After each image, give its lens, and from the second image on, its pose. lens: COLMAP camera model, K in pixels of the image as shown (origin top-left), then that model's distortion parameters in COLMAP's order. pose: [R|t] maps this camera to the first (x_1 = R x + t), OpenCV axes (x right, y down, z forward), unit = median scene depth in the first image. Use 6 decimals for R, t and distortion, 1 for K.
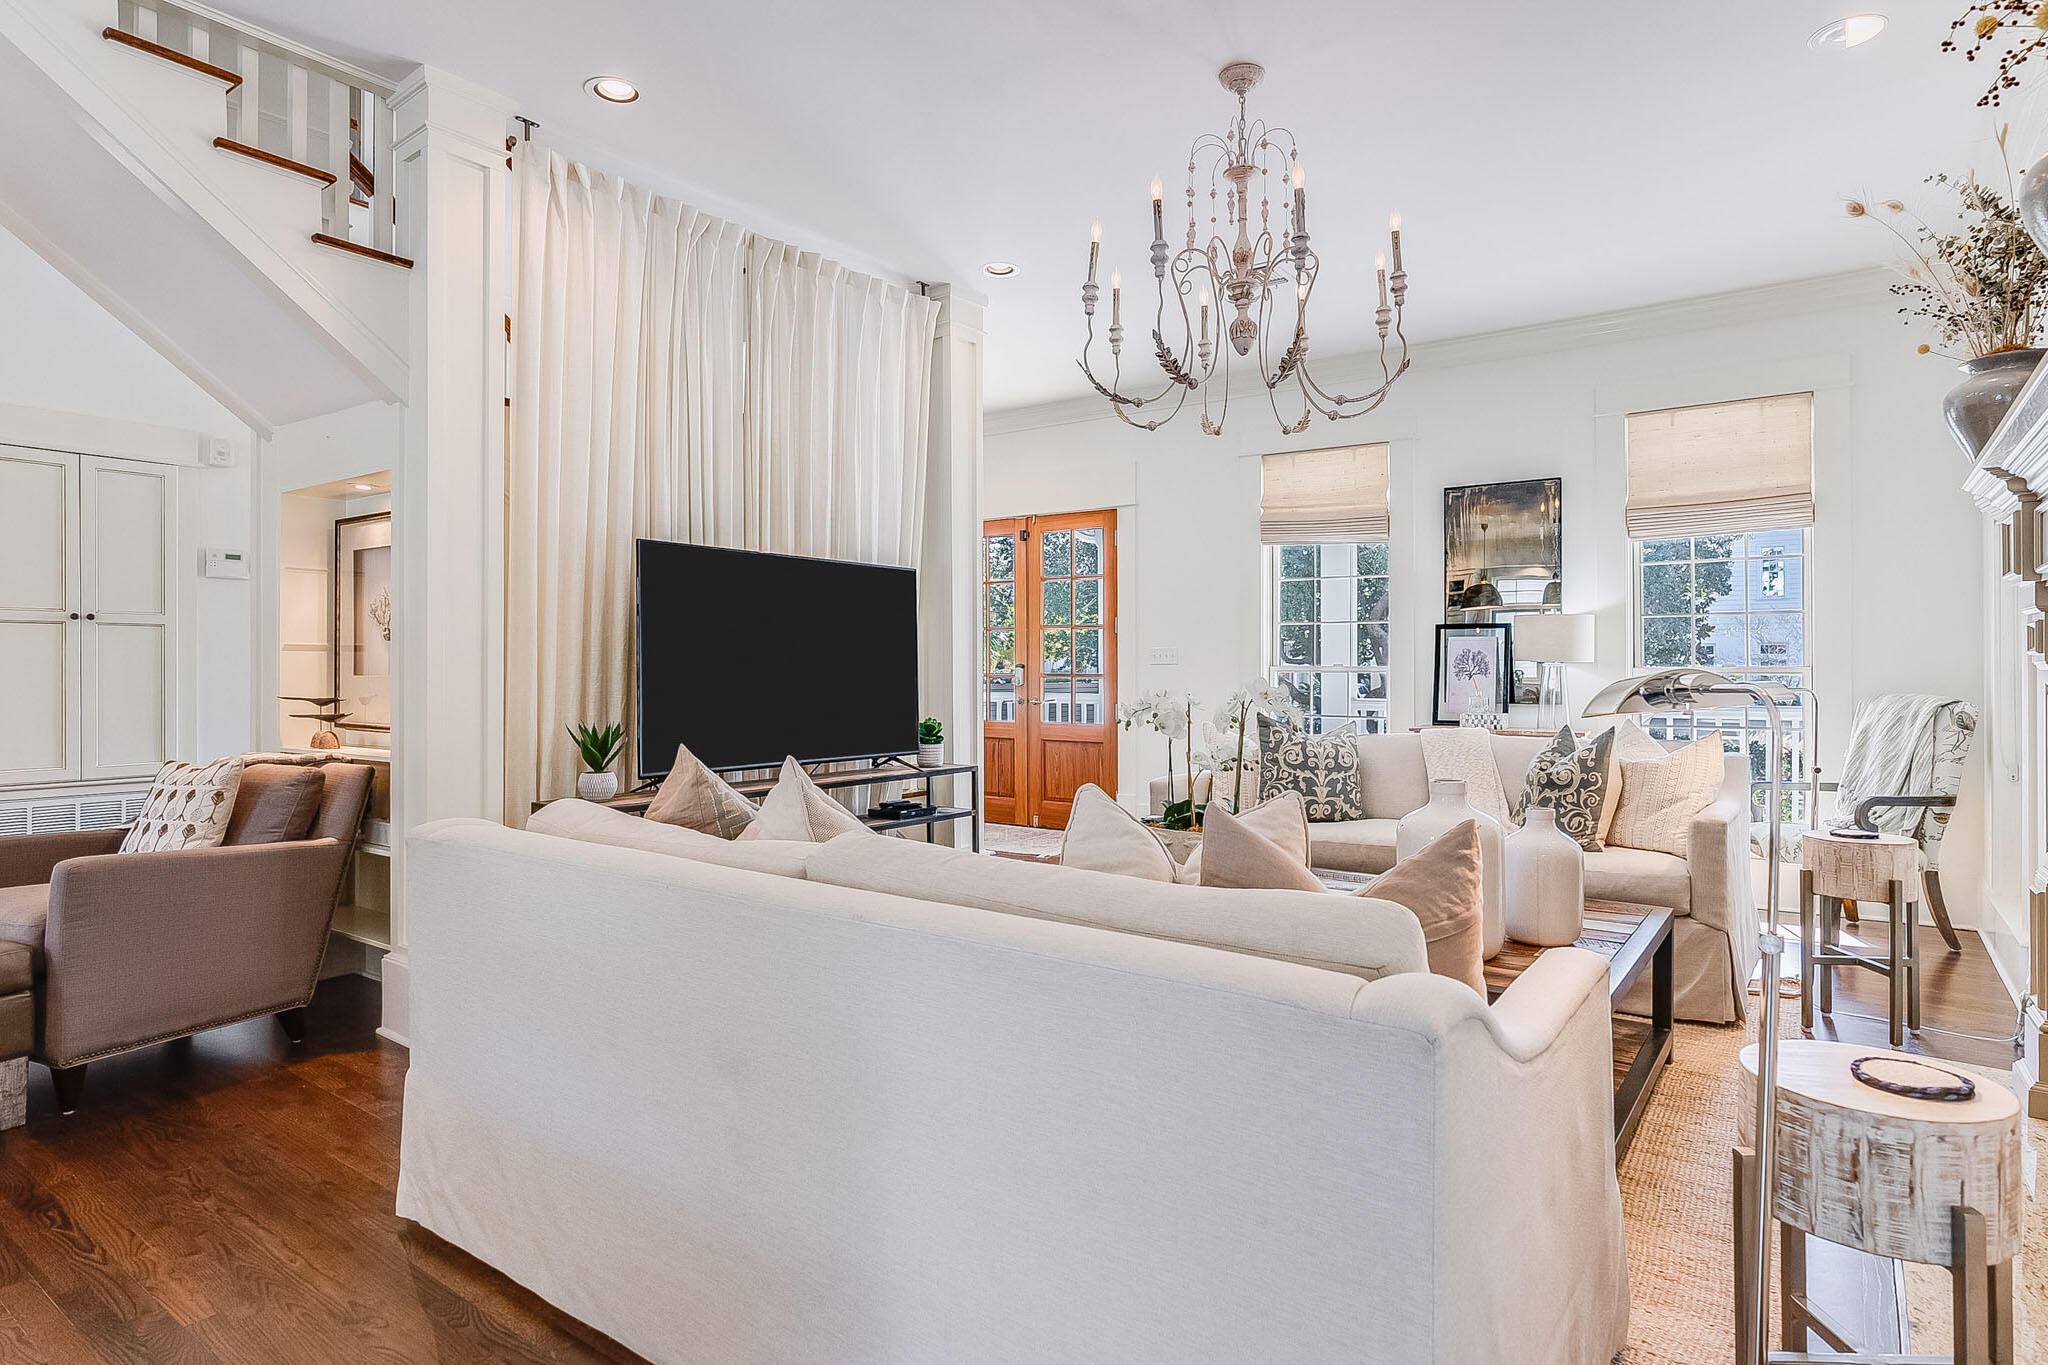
lens RADIAL K [[1106.8, 0, 1021.4], [0, 1106.8, 669.4], [0, 0, 1]] dist [-0.014482, 0.003485]
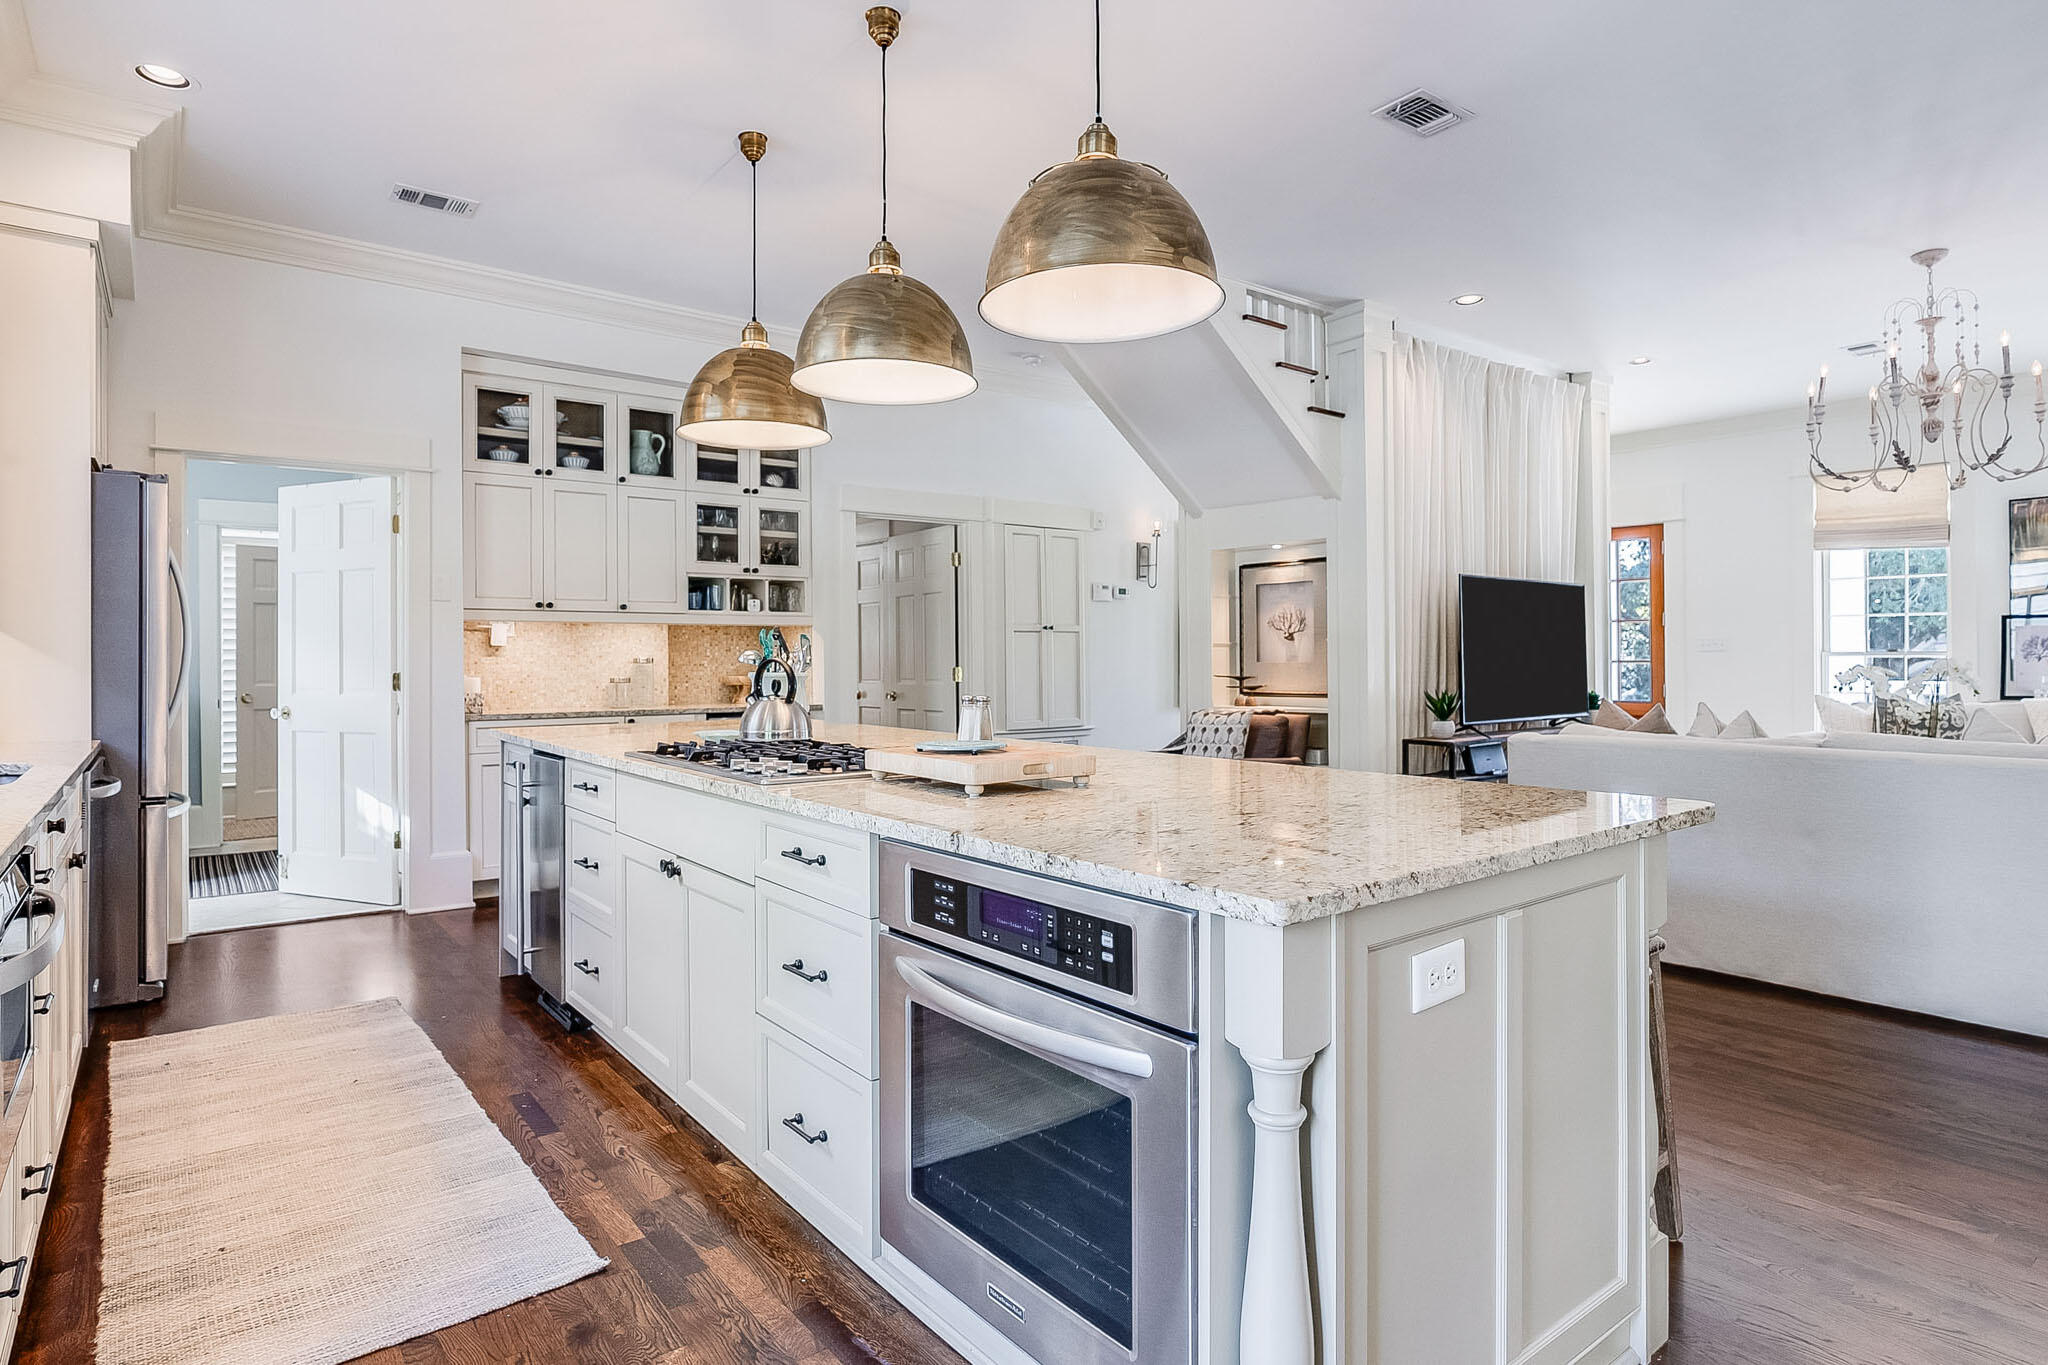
lens RADIAL K [[1106.8, 0, 1008.0], [0, 1106.8, 666.4], [0, 0, 1]] dist [-0.014482, 0.003485]
pose [[0.961508, -0.006428, -0.274701, -0.486734], [0.007555, 0.999967, 0.003046, 0.003561], [0.274673, -0.005004, 0.961525, -0.631751]]
